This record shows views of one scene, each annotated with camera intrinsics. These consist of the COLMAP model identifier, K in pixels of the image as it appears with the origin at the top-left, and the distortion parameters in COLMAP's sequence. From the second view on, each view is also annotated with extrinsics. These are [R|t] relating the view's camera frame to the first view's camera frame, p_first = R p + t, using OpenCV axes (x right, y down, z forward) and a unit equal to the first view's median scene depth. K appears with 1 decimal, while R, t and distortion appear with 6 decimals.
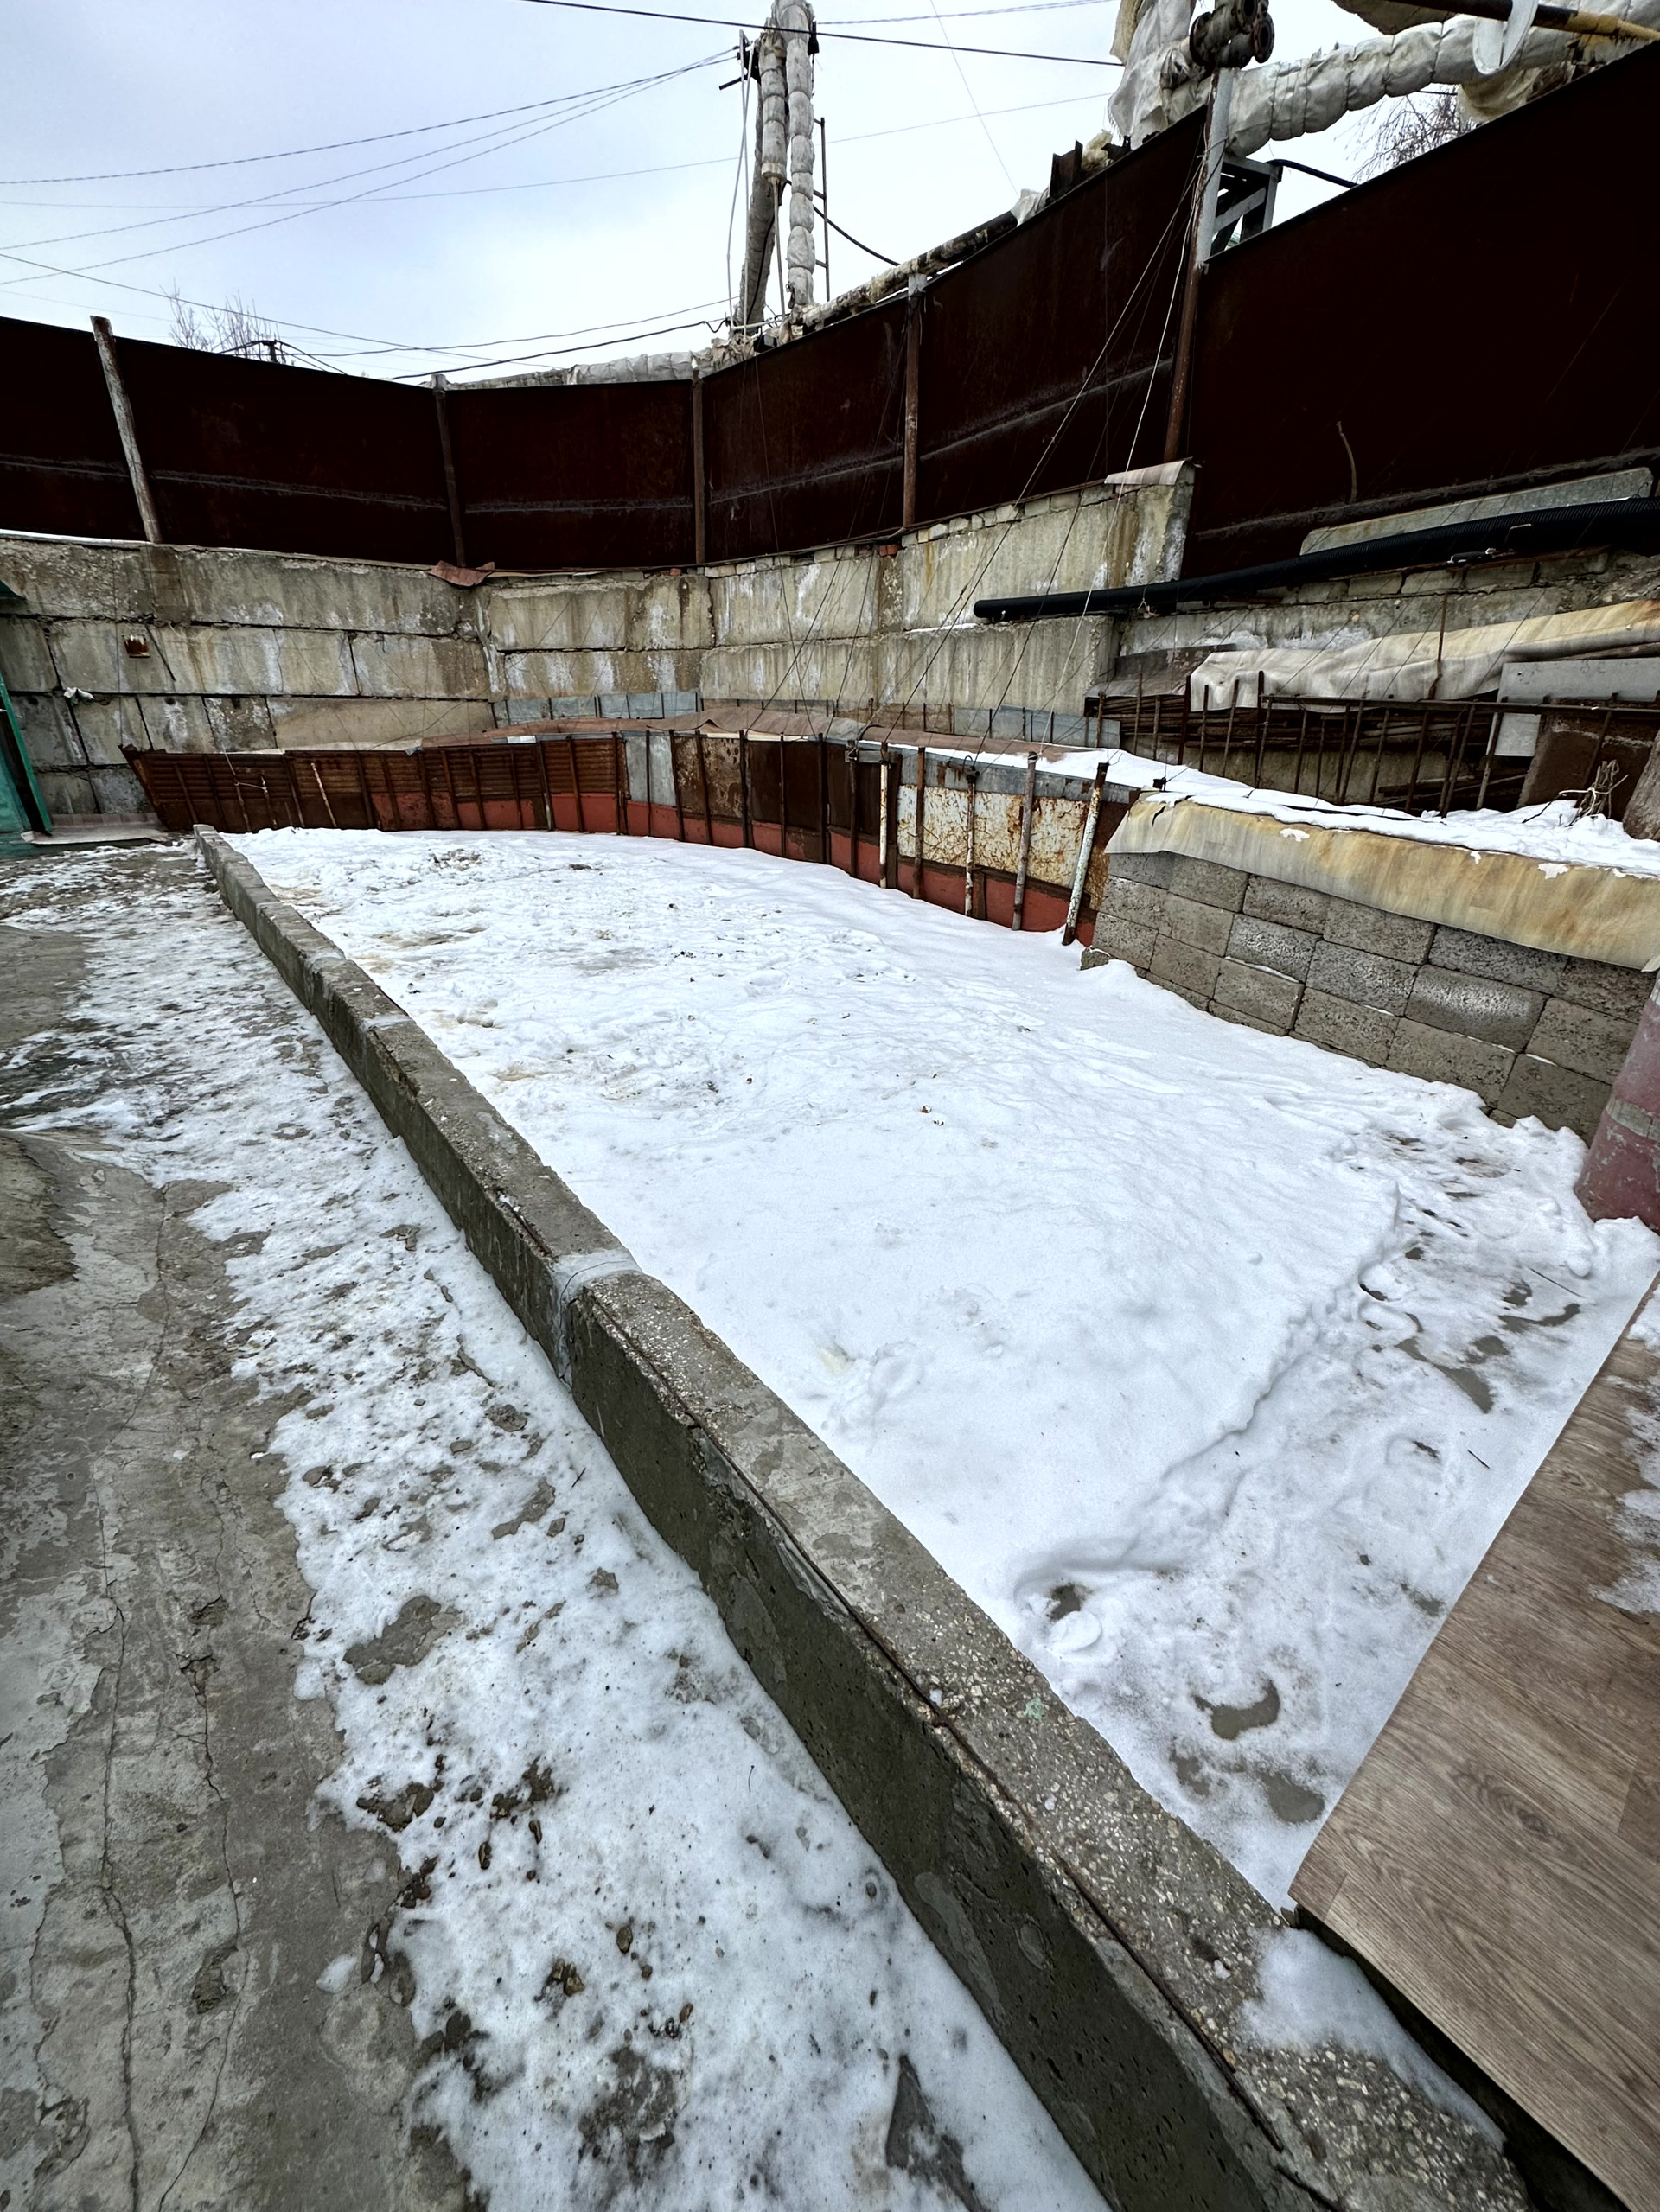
lens RADIAL K [[881.3, 0, 830.1], [0, 881.3, 1108.7], [0, 0, 1]] dist [-0.003850, 0.000684]
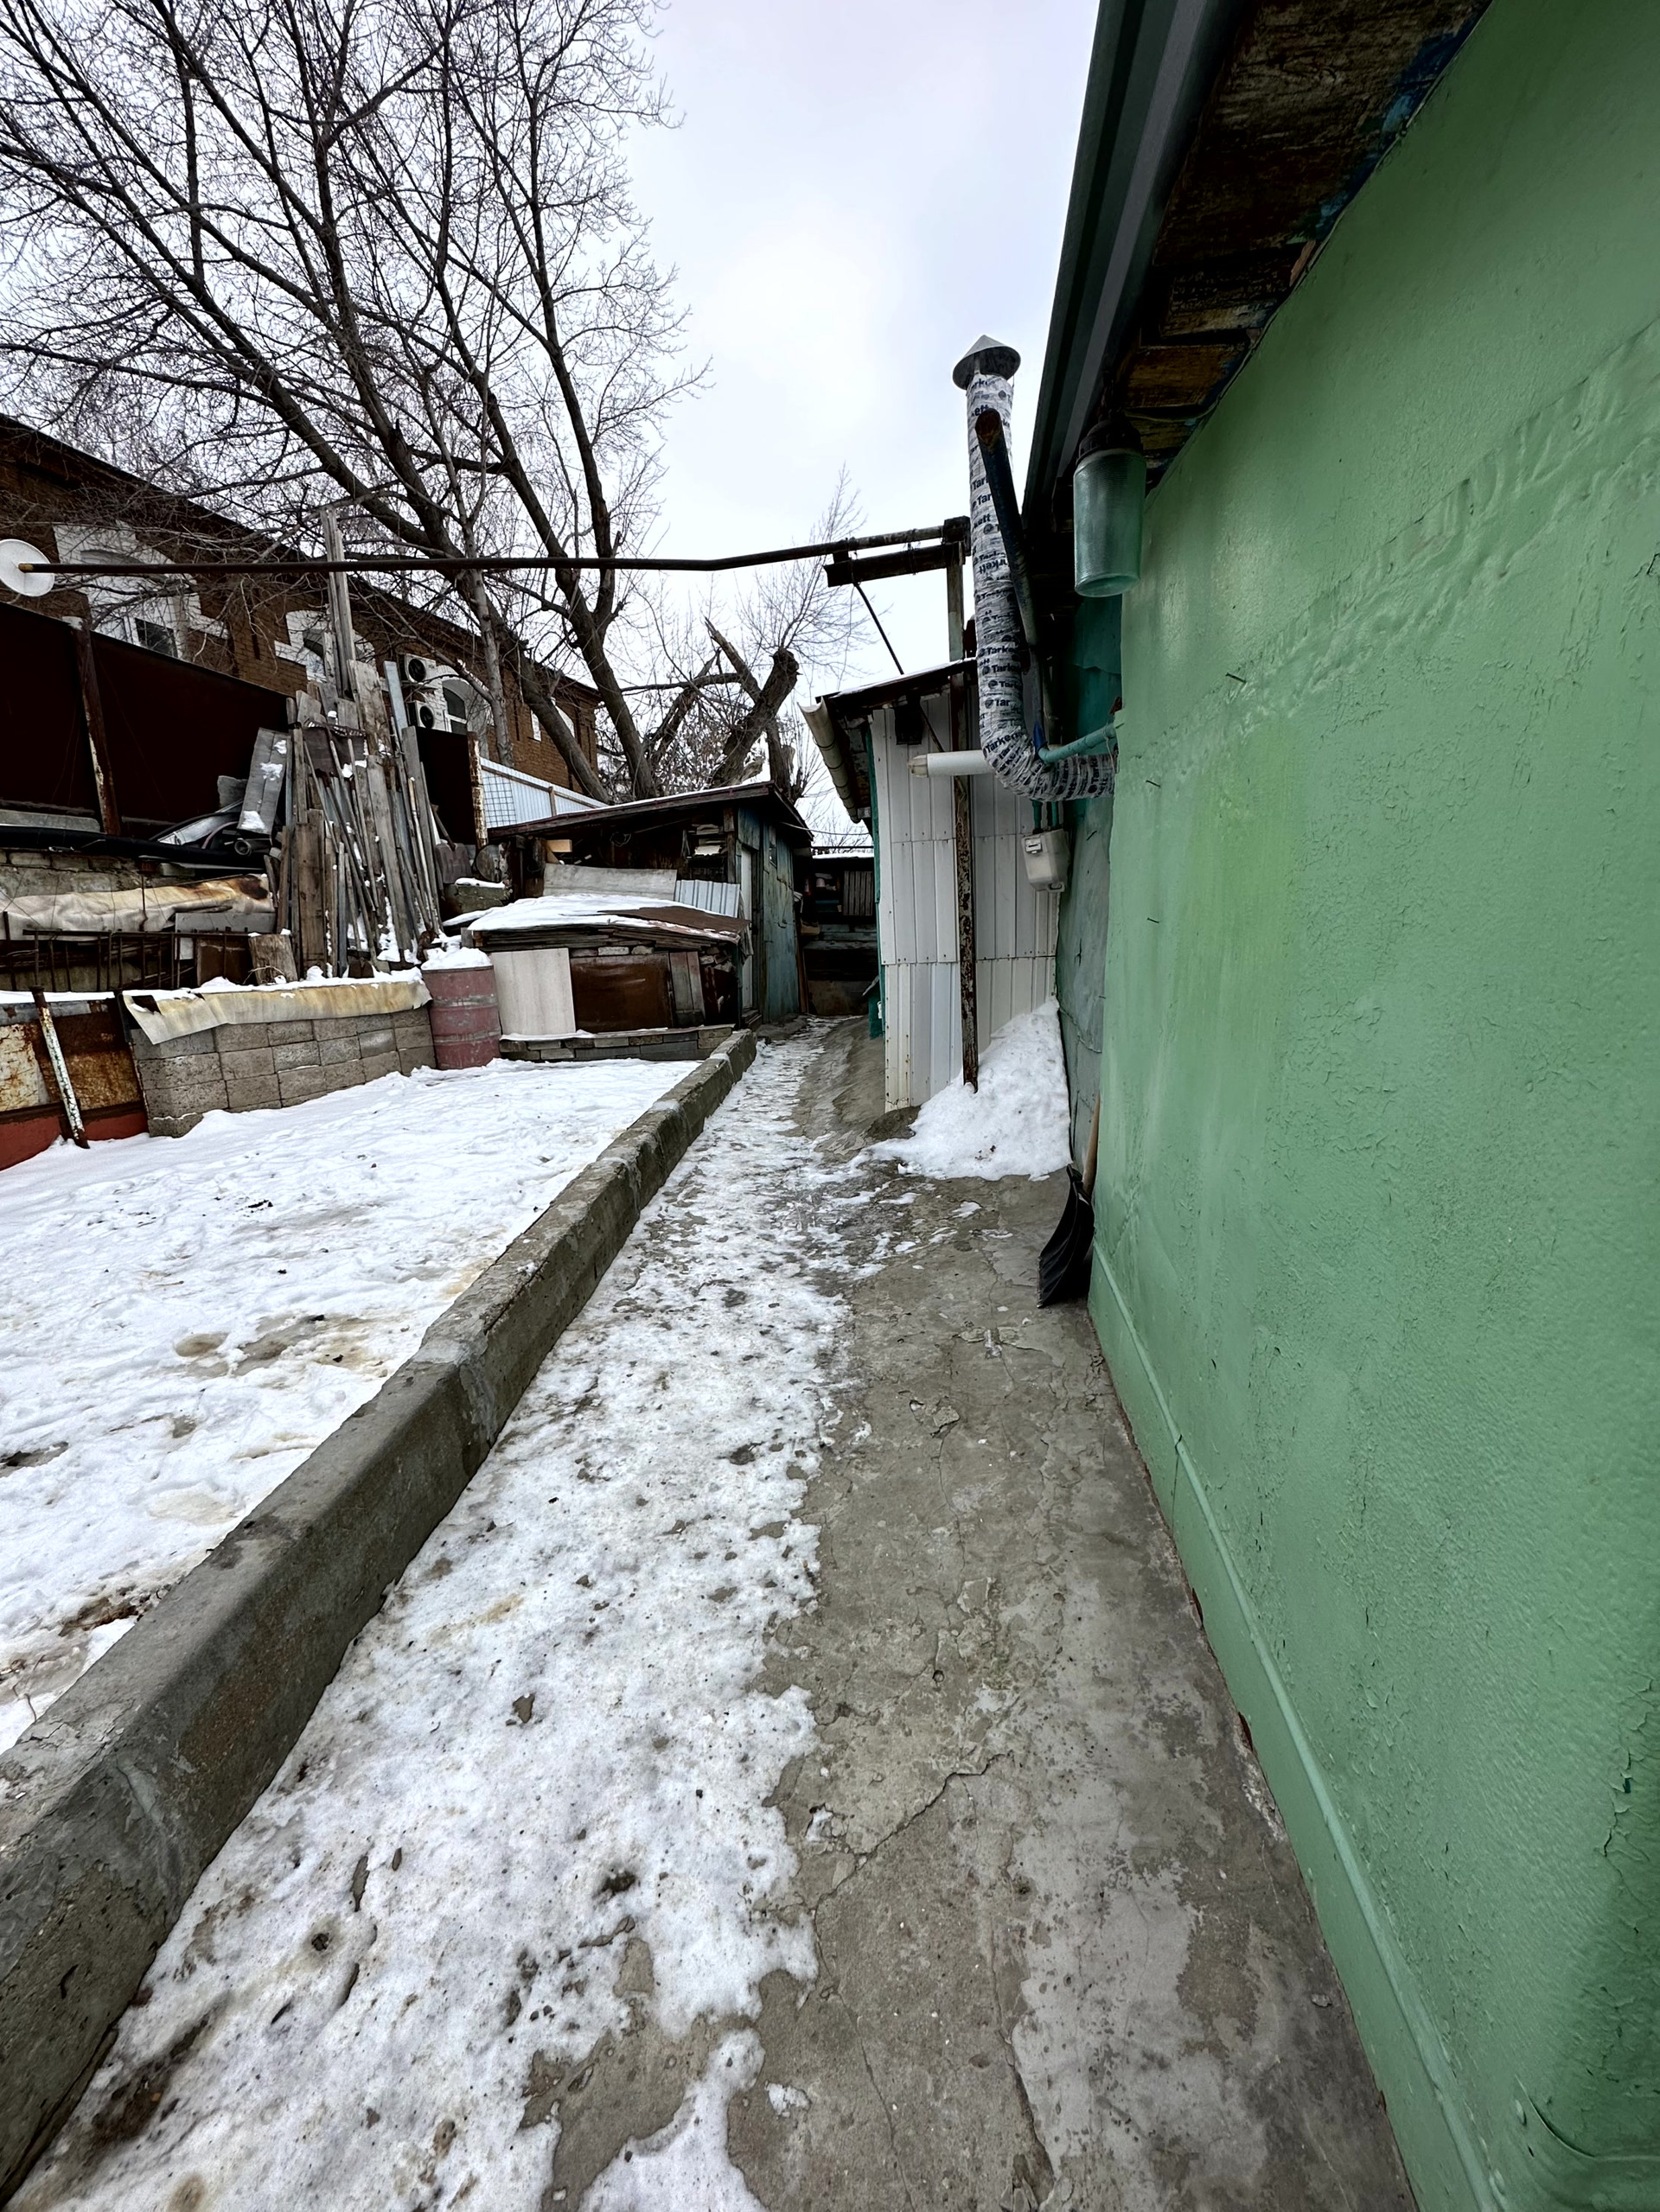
lens RADIAL K [[881.3, 0, 832.2], [0, 881.3, 1105.9], [0, 0, 1]] dist [-0.003850, 0.000684]
pose [[-0.783130, -0.107483, 0.612499, -1.490174], [0.282206, 0.816260, 0.504063, -0.708343], [-0.554136, 0.567598, -0.608905, 1.568690]]
